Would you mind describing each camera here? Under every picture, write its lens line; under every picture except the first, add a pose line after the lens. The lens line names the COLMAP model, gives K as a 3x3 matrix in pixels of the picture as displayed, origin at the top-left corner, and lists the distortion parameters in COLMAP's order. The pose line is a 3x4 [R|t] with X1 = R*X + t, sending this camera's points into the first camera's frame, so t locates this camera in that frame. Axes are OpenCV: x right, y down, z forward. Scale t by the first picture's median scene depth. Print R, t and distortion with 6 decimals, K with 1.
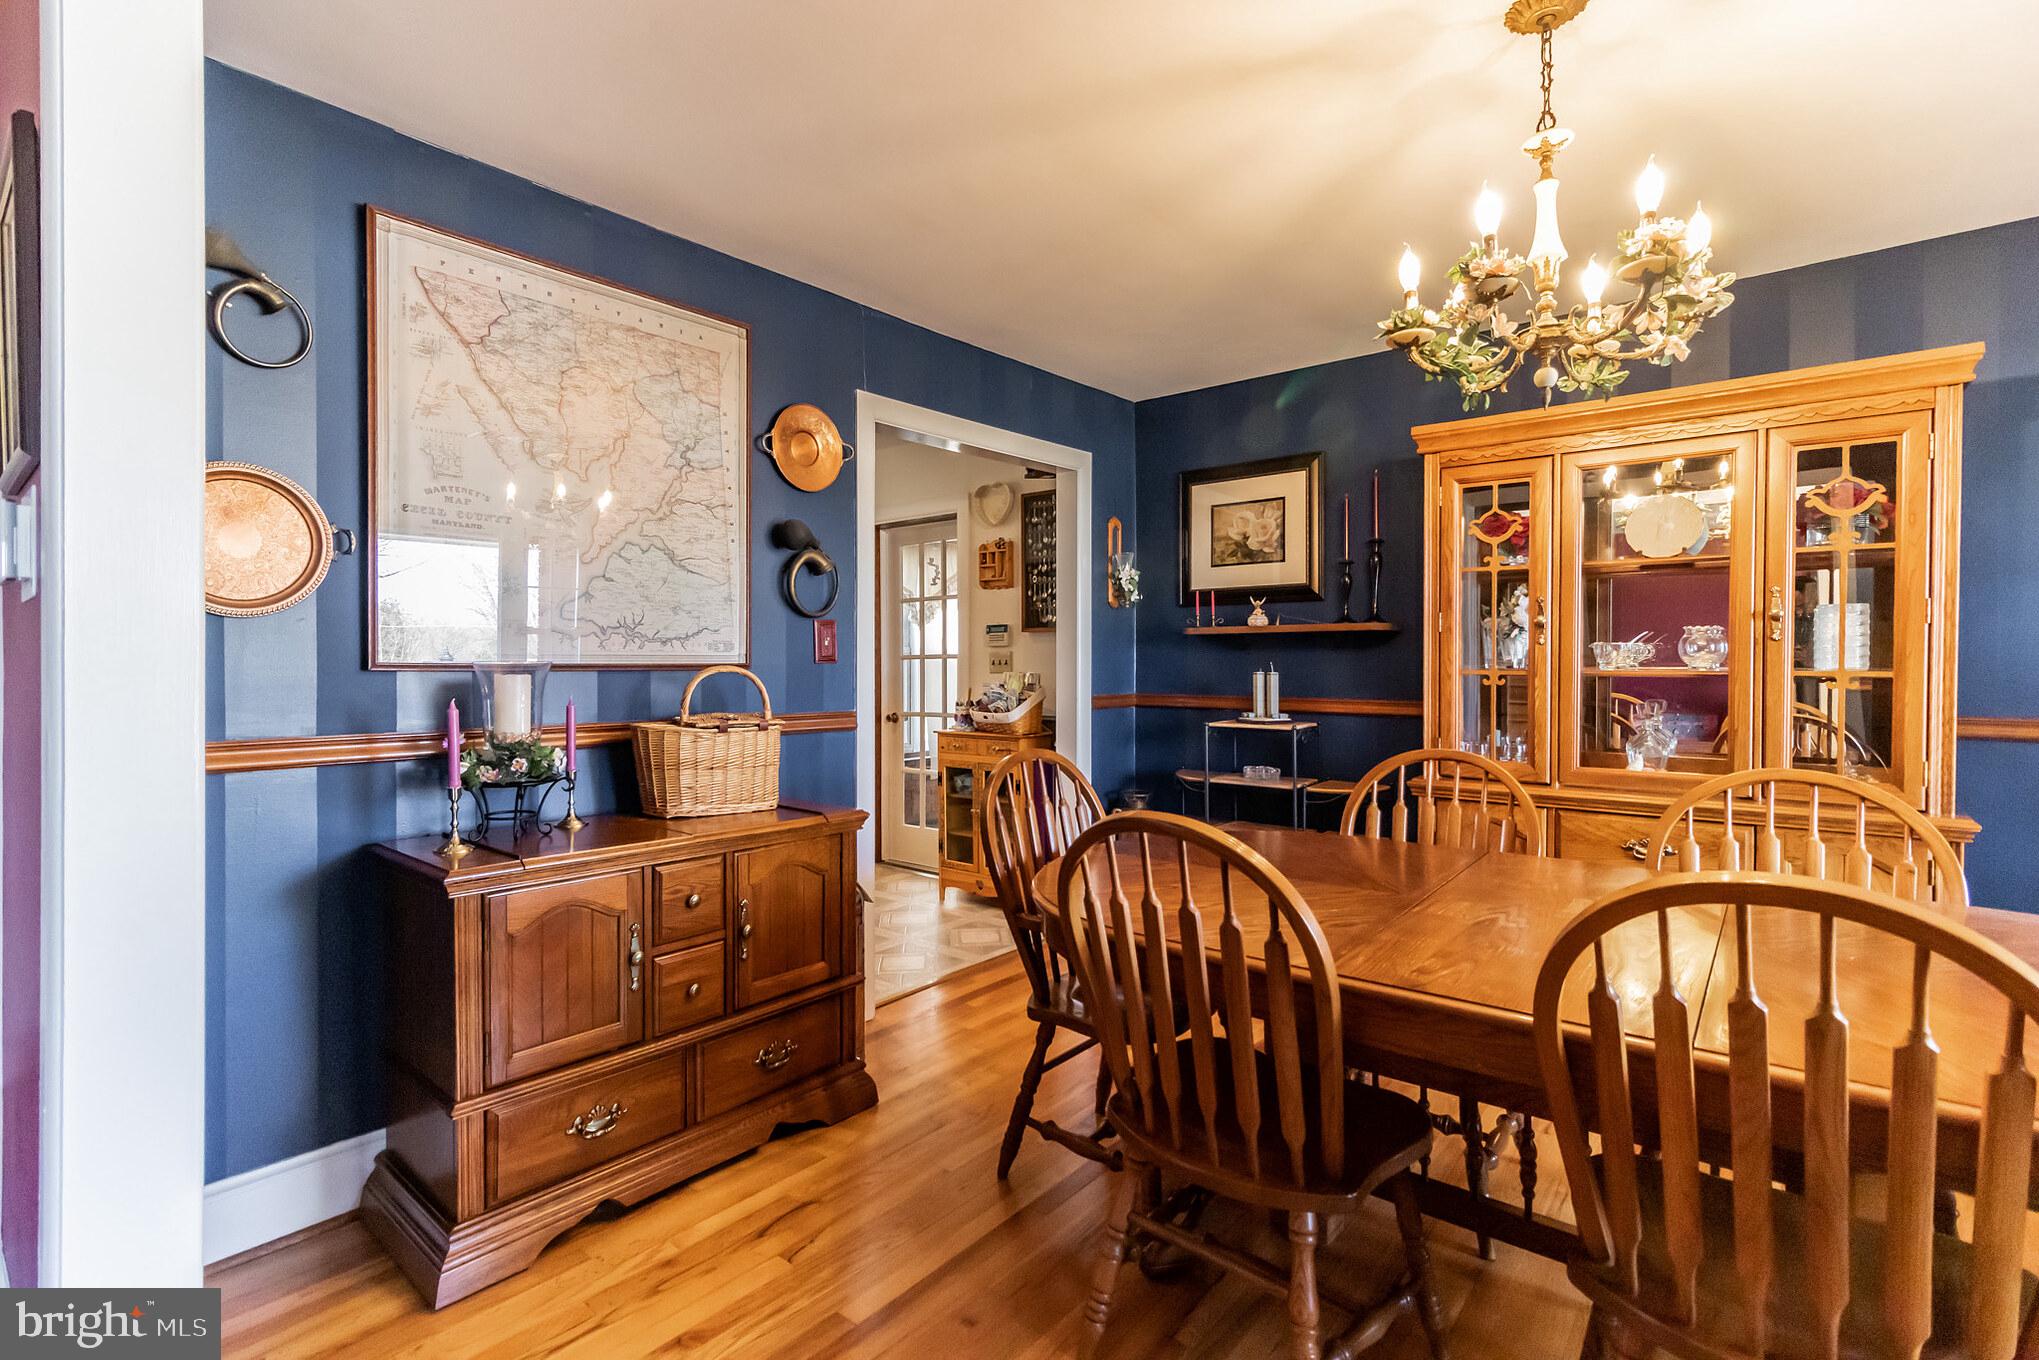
lens RADIAL K [[937.5, 0, 1010.7], [0, 937.5, 668.7], [0, 0, 1]] dist [0.009831, -0.000046]
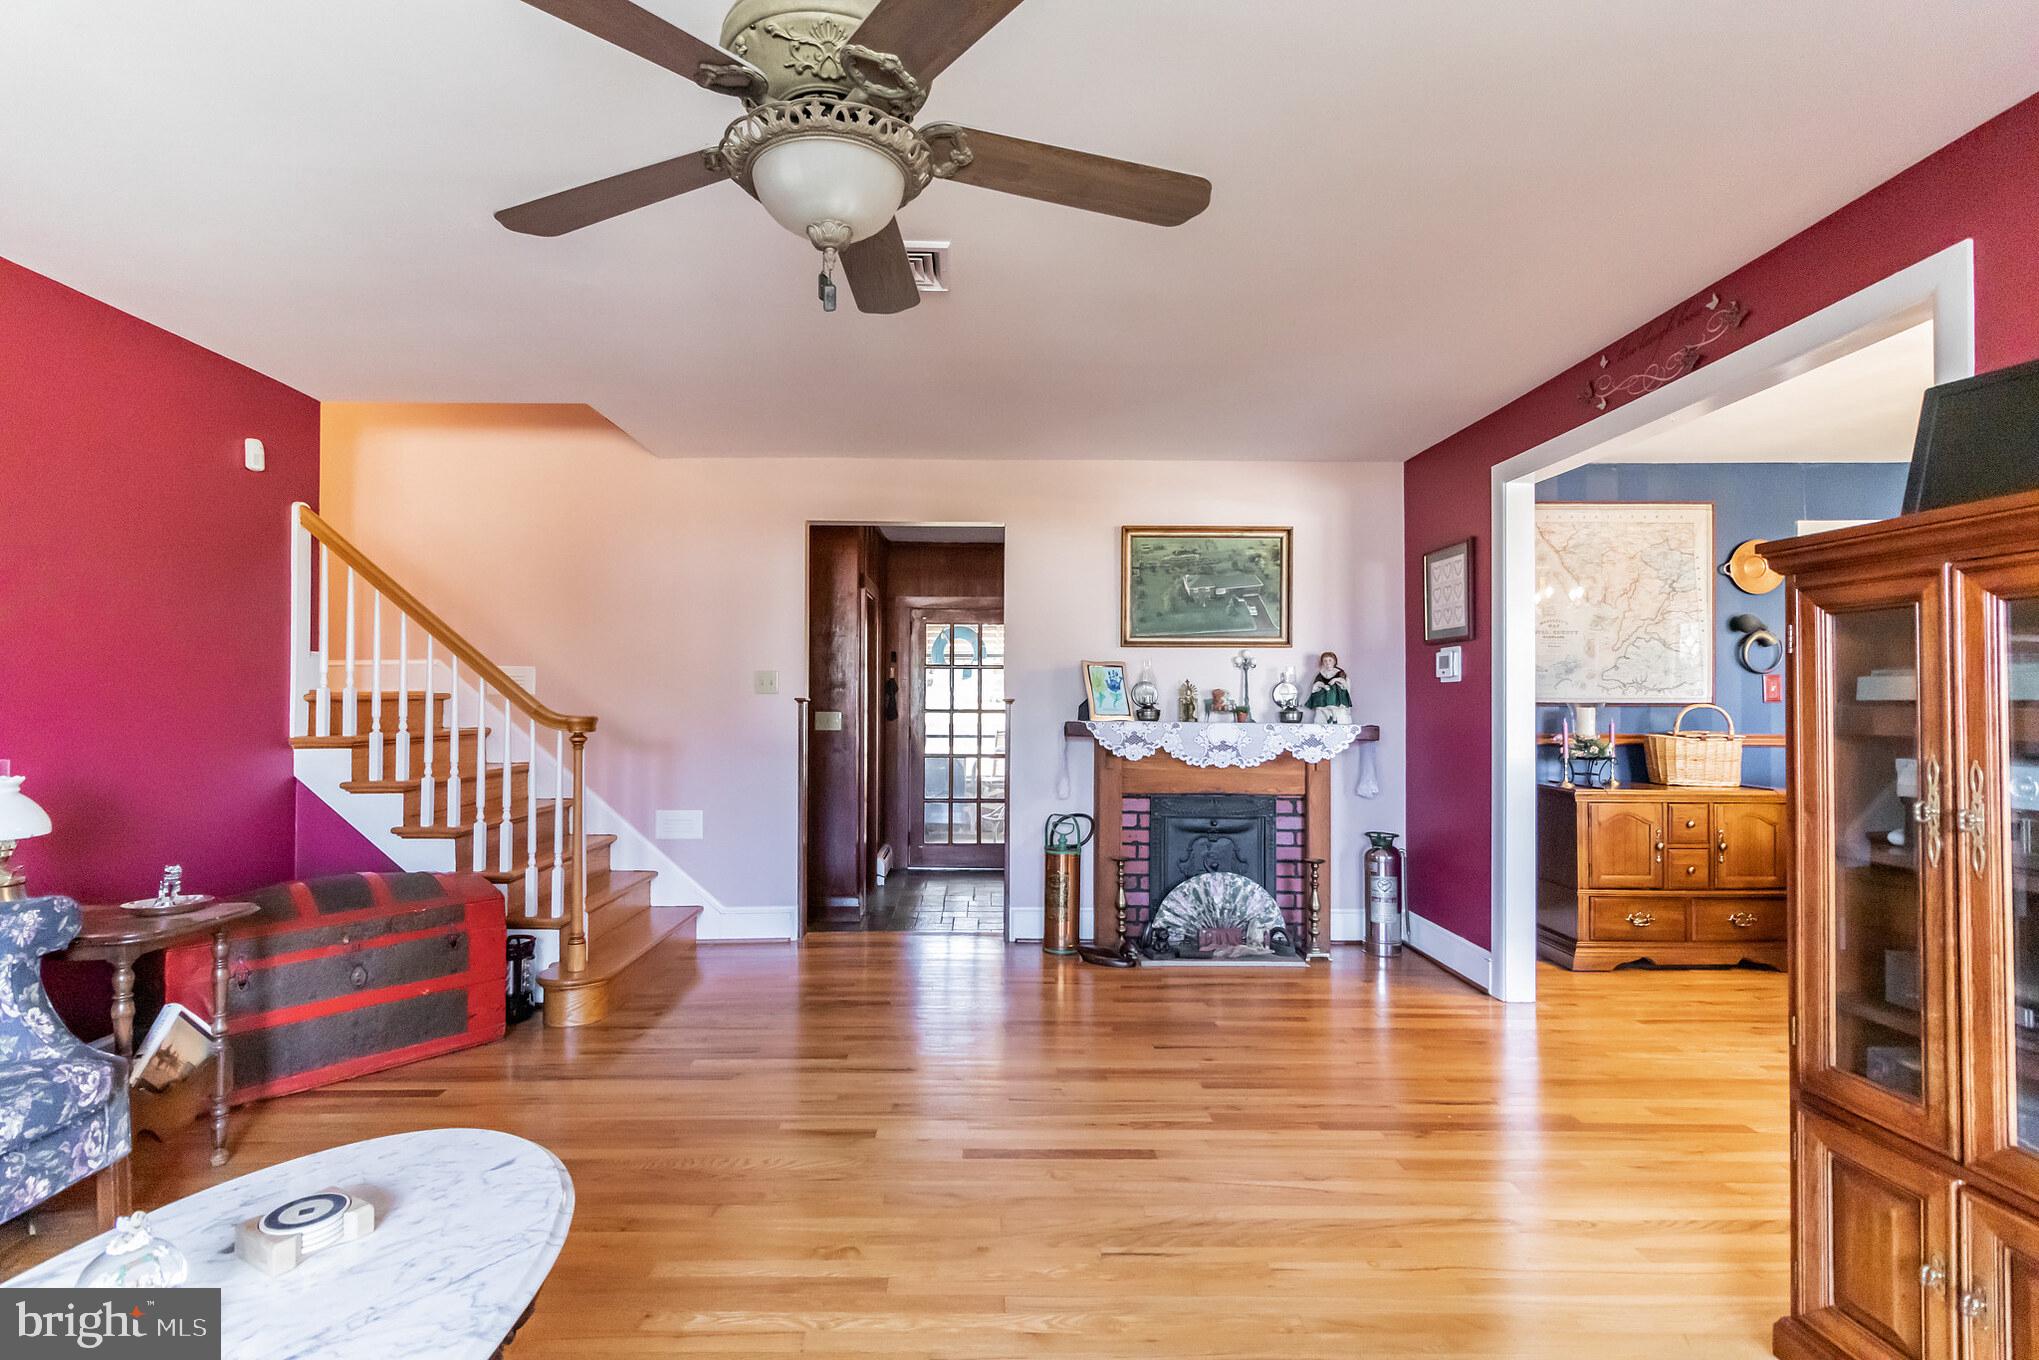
lens RADIAL K [[937.5, 0, 1000.5], [0, 937.5, 686.3], [0, 0, 1]] dist [0.009831, -0.000046]
pose [[0.646126, -0.009793, -0.763168, 0.211823], [-0.006529, 0.999810, -0.018356, 0.005010], [0.763203, 0.016843, 0.645939, -1.237676]]
